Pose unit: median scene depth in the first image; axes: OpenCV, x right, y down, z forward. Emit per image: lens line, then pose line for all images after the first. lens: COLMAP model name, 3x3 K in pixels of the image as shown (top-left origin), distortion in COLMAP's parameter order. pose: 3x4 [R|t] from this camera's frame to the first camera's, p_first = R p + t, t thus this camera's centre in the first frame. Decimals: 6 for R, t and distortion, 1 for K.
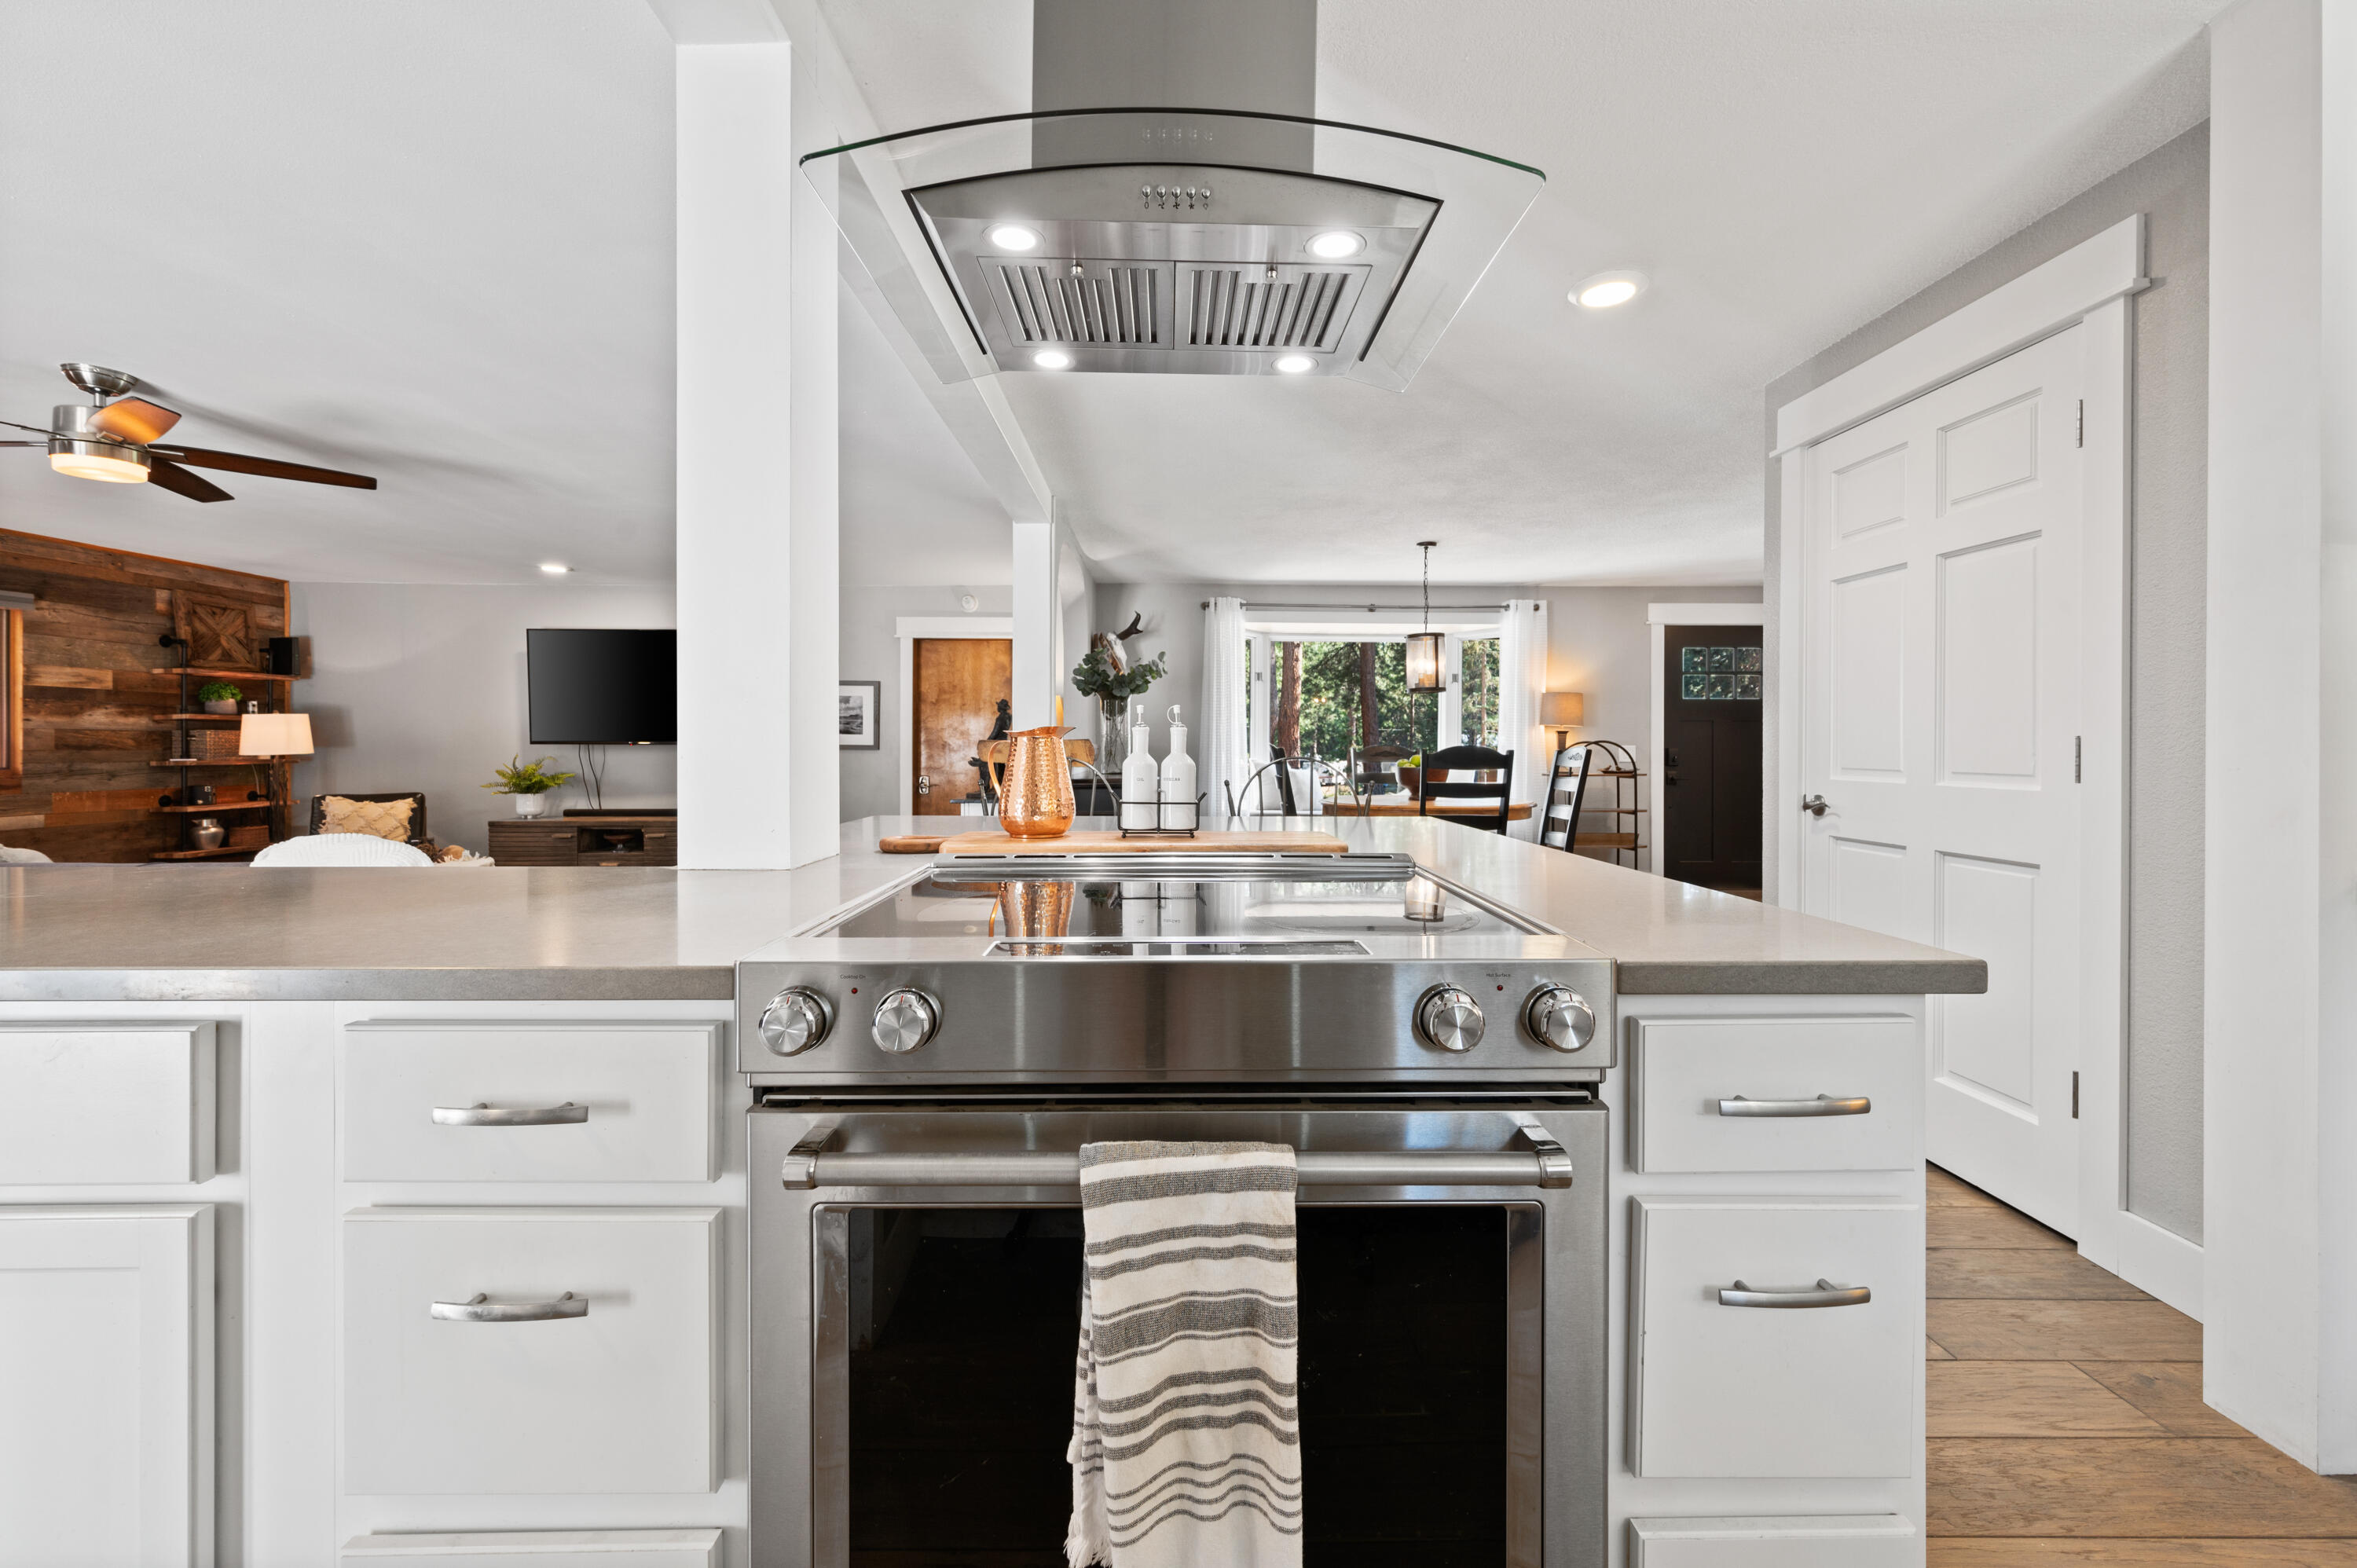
lens RADIAL K [[948.8, 0, 1183.1], [0, 948.8, 749.8], [0, 0, 1]] dist [-0.002173, -0.000341]
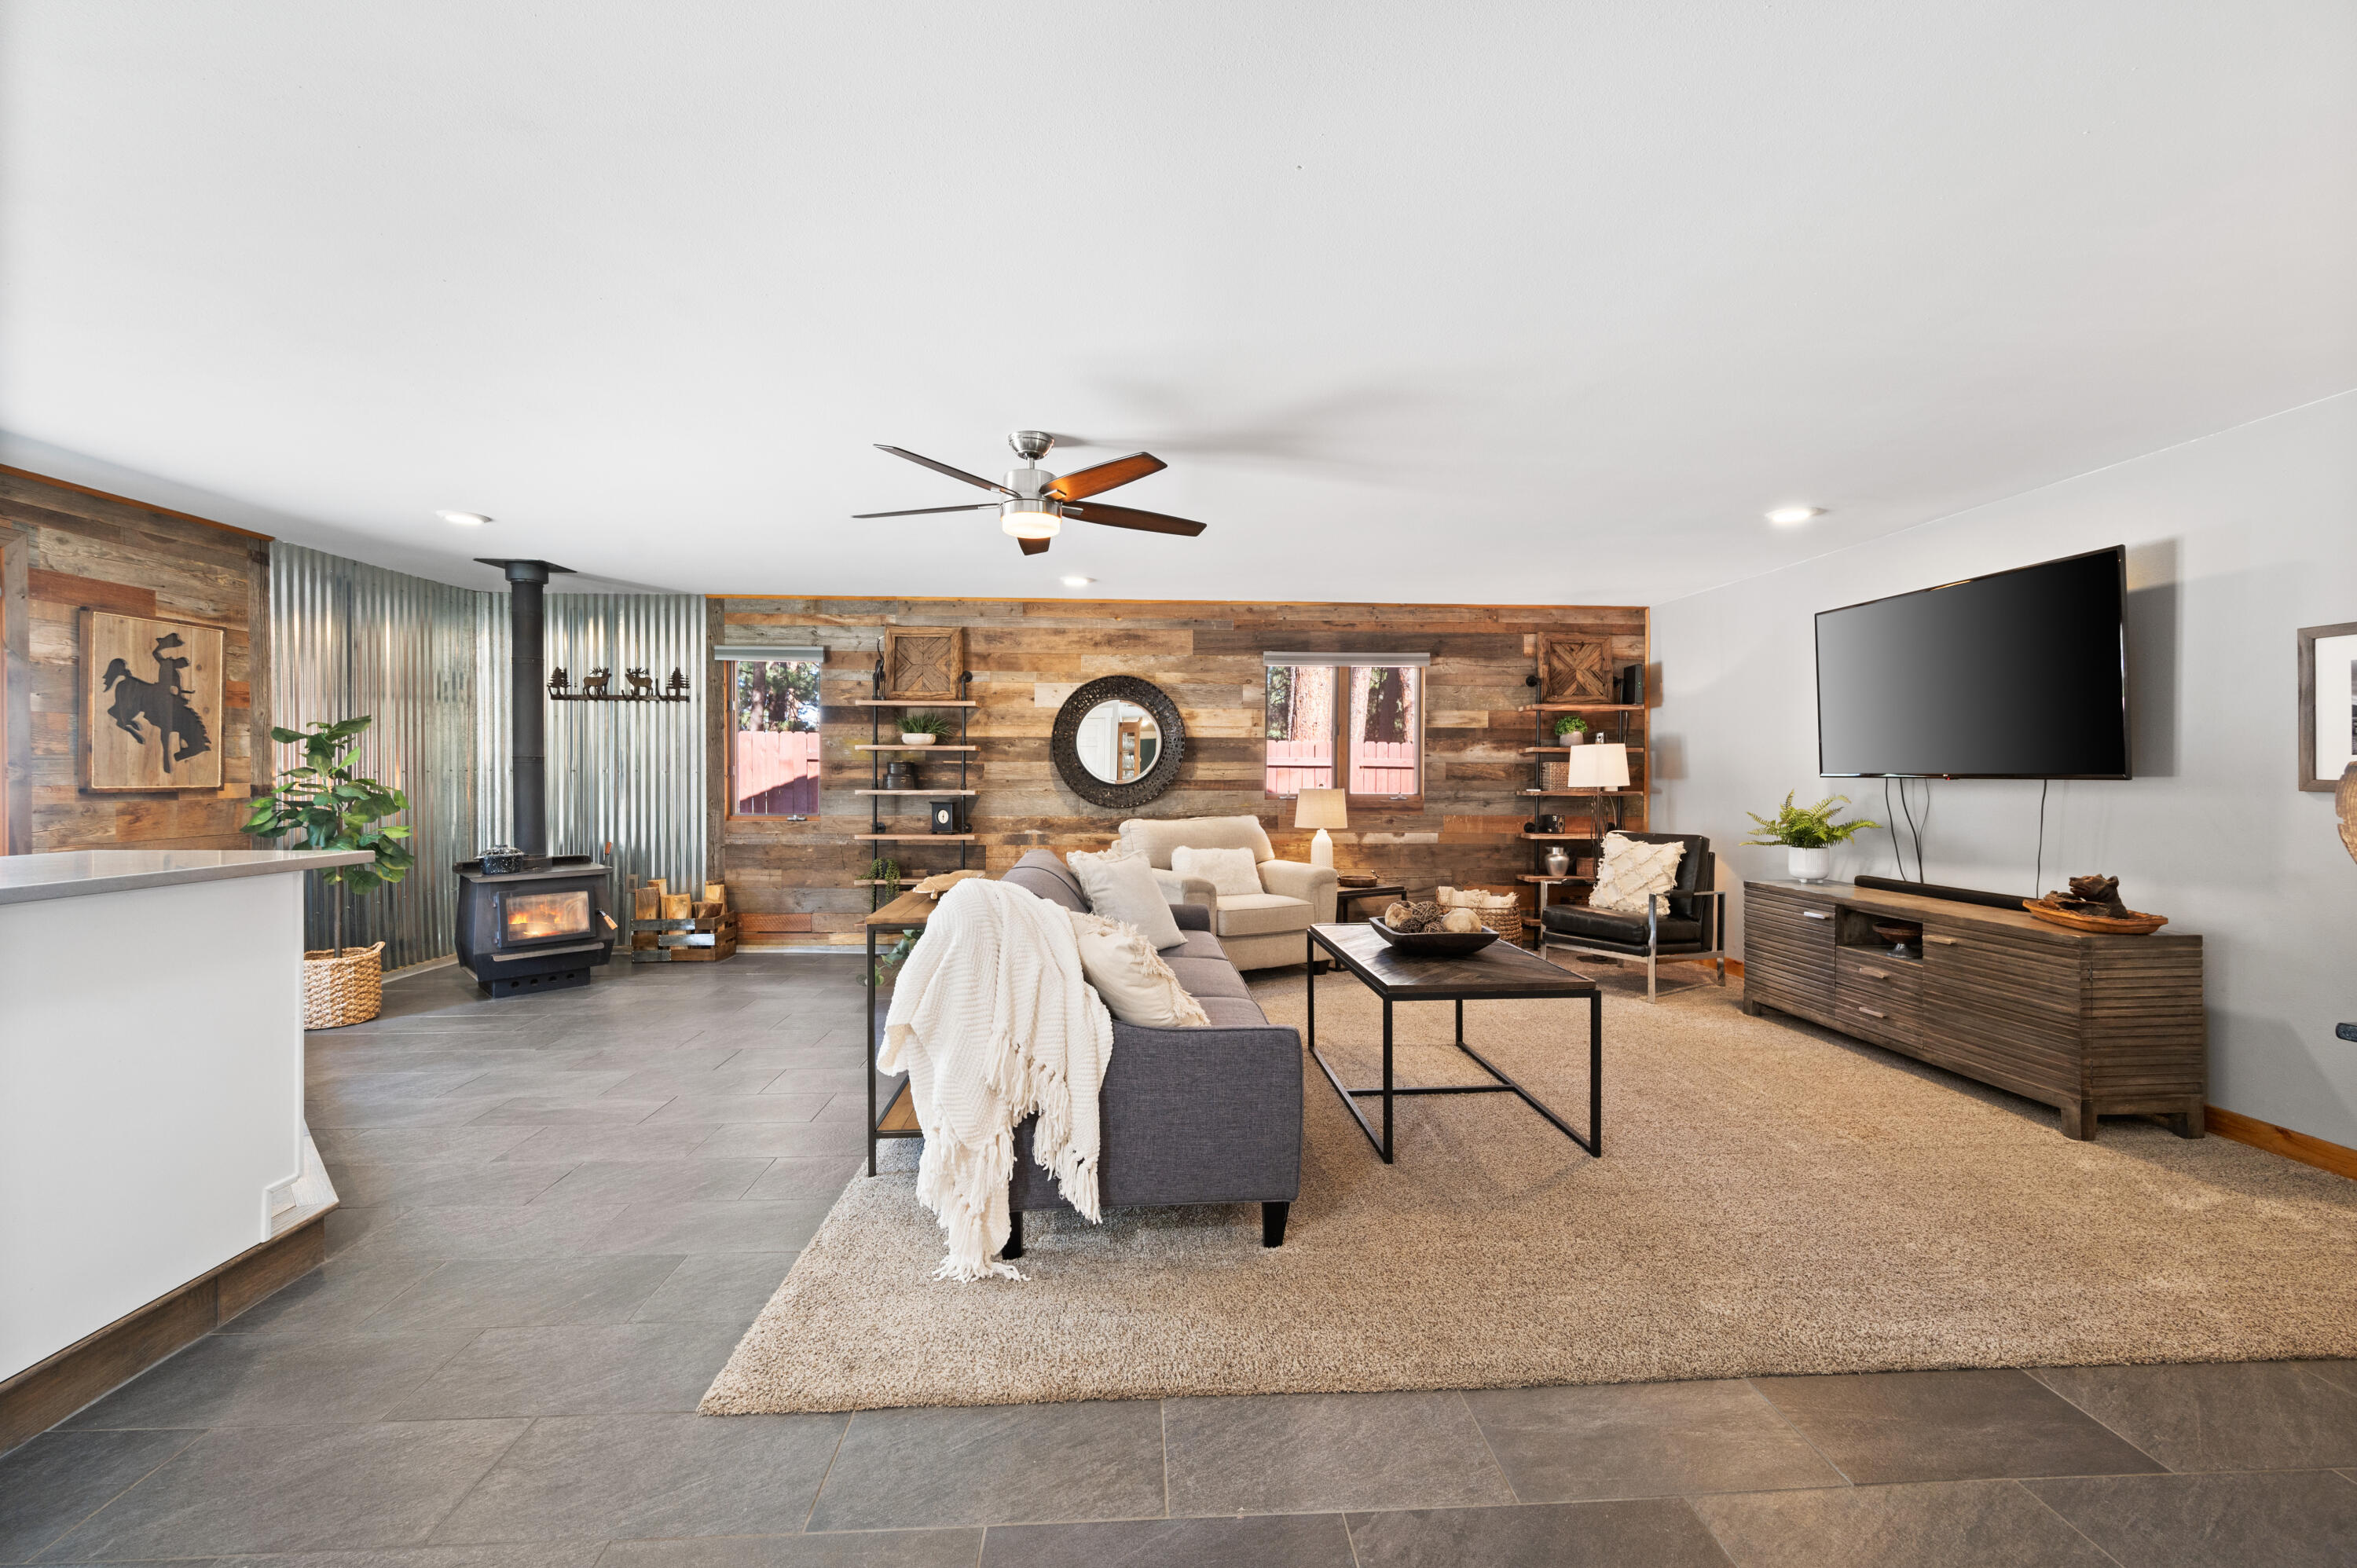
lens RADIAL K [[926.8, 0, 1178.0], [0, 926.8, 778.1], [0, 0, 1]] dist [-0.000312, -0.000029]
pose [[0.041383, 0.005165, -0.999130, -0.025498], [-0.009715, 0.999941, 0.004766, -0.004325], [0.999096, 0.009510, 0.041431, 0.564181]]
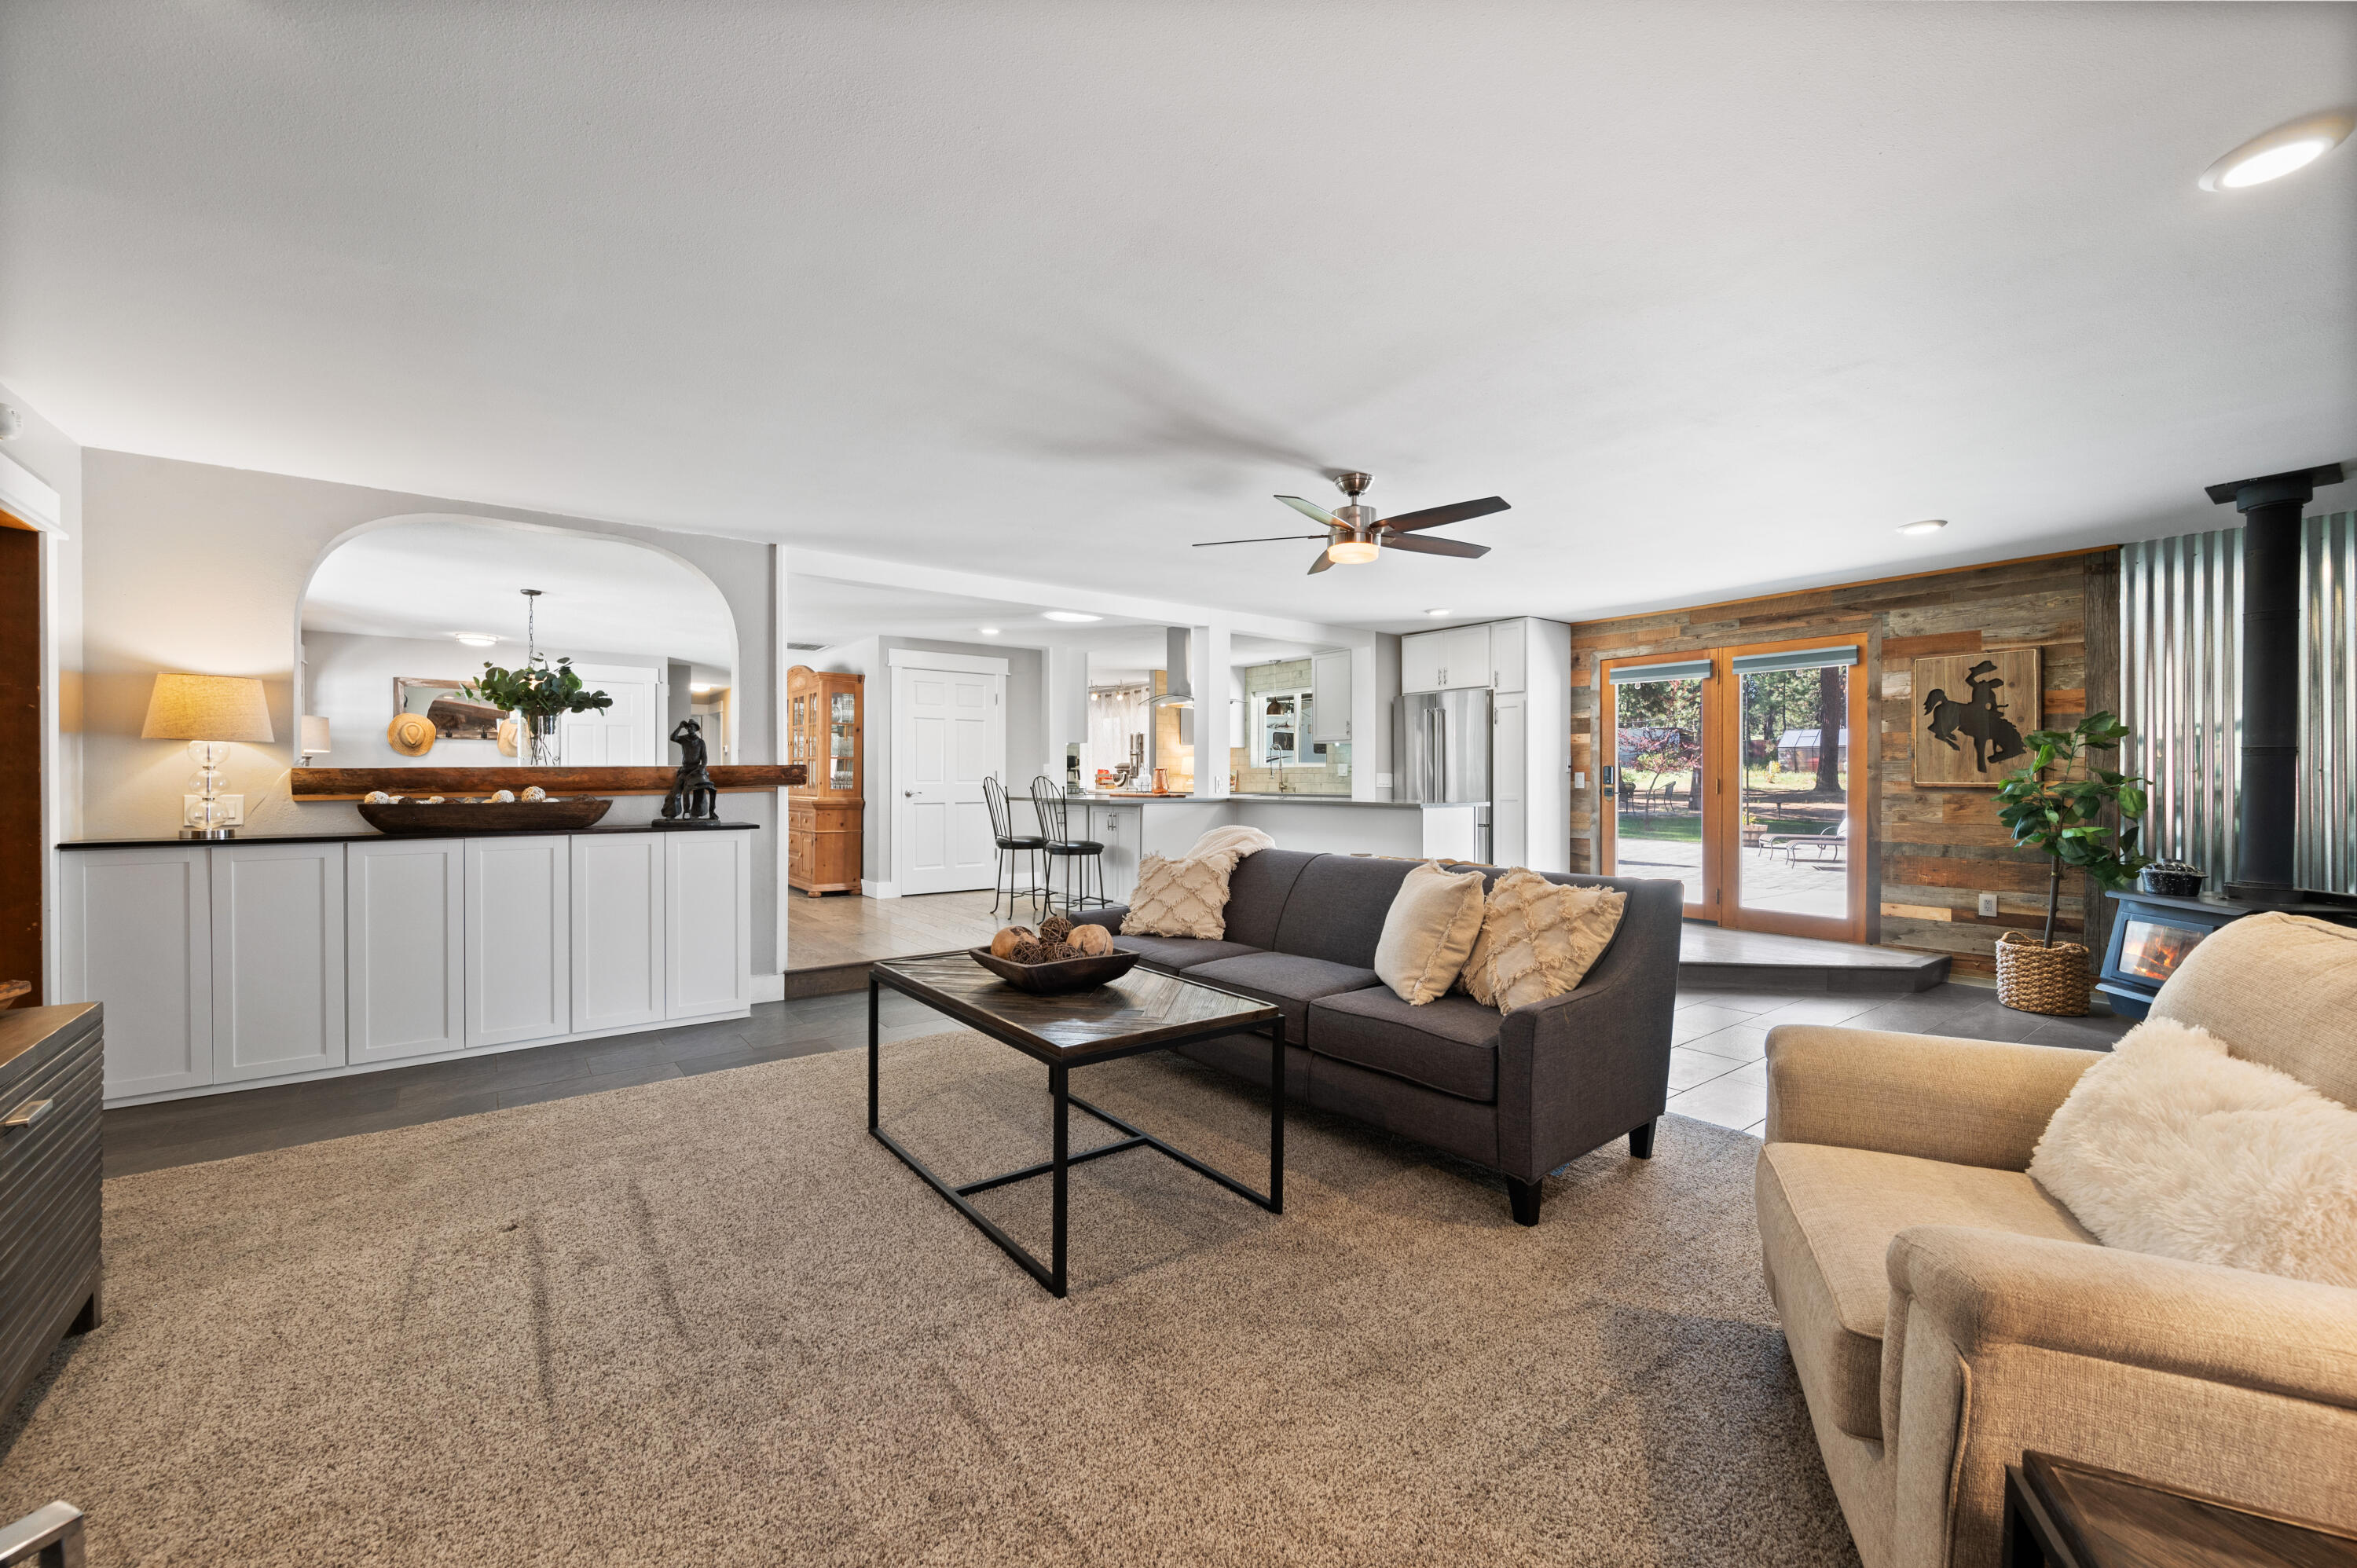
lens RADIAL K [[926.8, 0, 1178.0], [0, 926.8, 778.1], [0, 0, 1]] dist [-0.000312, -0.000029]
pose [[-0.595250, -0.001496, 0.803539, -1.010287], [0.003962, 0.999981, 0.004797, 0.000638], [-0.803531, 0.006039, -0.595233, 0.974409]]
